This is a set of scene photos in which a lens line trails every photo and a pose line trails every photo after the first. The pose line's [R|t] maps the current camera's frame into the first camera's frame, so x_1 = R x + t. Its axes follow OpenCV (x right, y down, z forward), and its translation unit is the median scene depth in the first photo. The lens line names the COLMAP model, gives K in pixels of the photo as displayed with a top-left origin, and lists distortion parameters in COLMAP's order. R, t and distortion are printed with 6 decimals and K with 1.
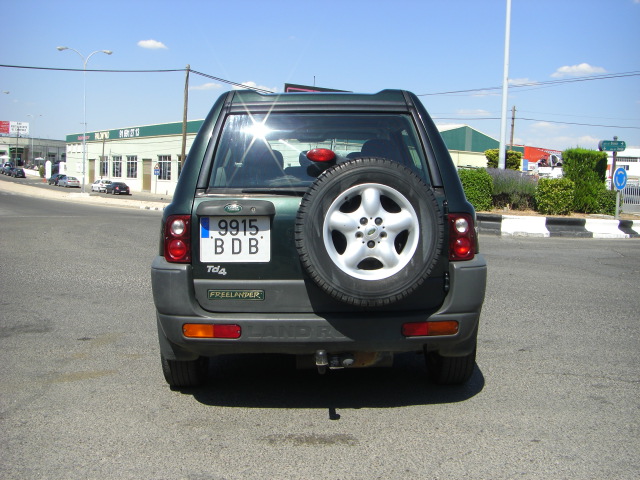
lens RADIAL K [[713.7, 0, 320.0], [0, 713.7, 240.0], [0, 0, 1]] dist [-0.246702, 0.341084]
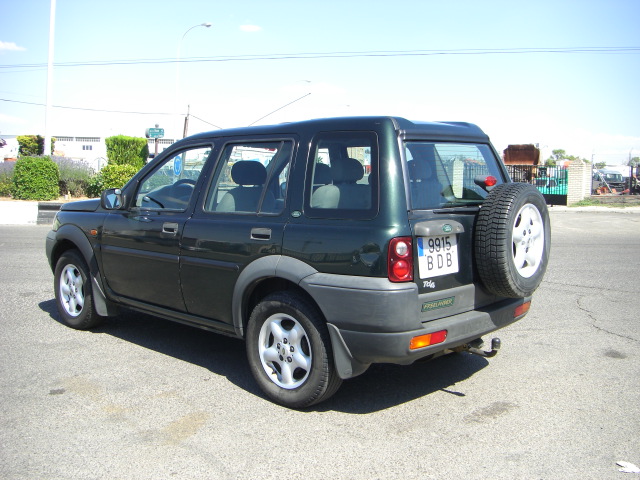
lens RADIAL K [[713.7, 0, 320.0], [0, 713.7, 240.0], [0, 0, 1]] dist [-0.246702, 0.341084]
pose [[0.707557, -0.071943, 0.702985, -1.043607], [0.050438, 0.997408, 0.051307, -0.092544], [-0.704854, -0.000846, 0.709352, 0.332596]]
